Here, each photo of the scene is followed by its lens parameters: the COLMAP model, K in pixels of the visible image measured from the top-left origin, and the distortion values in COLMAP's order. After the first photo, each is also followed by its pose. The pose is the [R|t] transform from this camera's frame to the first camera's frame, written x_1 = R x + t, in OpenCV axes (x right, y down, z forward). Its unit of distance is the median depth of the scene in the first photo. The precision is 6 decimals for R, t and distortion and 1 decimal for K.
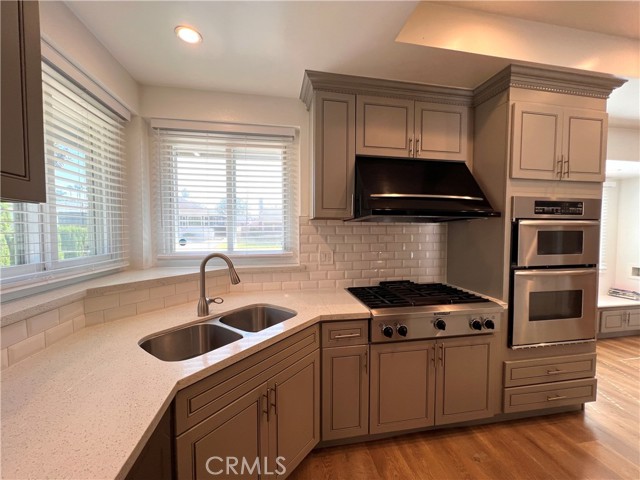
lens RADIAL K [[253.1, 0, 322.4], [0, 253.1, 243.5], [0, 0, 1]] dist [-0.000440, 0.000353]
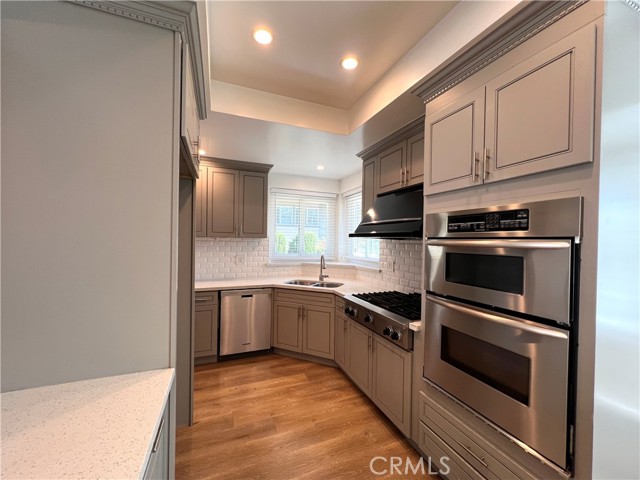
lens RADIAL K [[253.1, 0, 317.2], [0, 253.1, 242.0], [0, 0, 1]] dist [-0.000440, 0.000353]
pose [[0.197038, 0.006739, -0.980373, 1.535219], [-0.059927, 0.998189, -0.005183, -0.052853], [0.978563, 0.059772, 0.197085, 0.402096]]
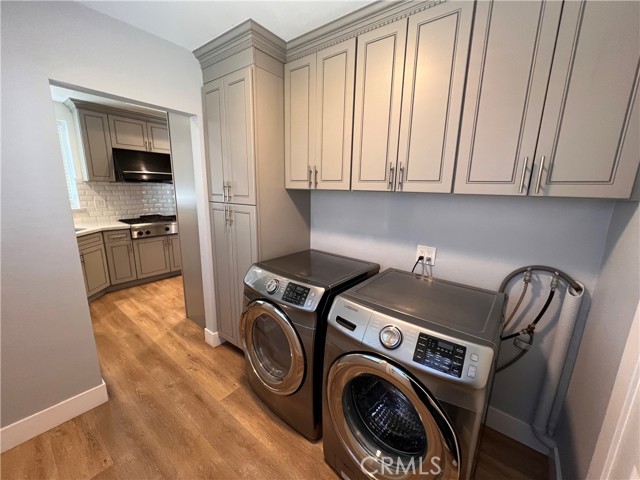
lens RADIAL K [[251.5, 0, 319.1], [0, 251.5, 240.4], [0, 0, 1]] dist [-0.003460, 0.000152]
pose [[0.742120, -0.124372, 0.658627, -0.044356], [0.010282, 0.984631, 0.174347, 0.024593], [-0.670188, -0.122615, 0.731993, -1.557091]]
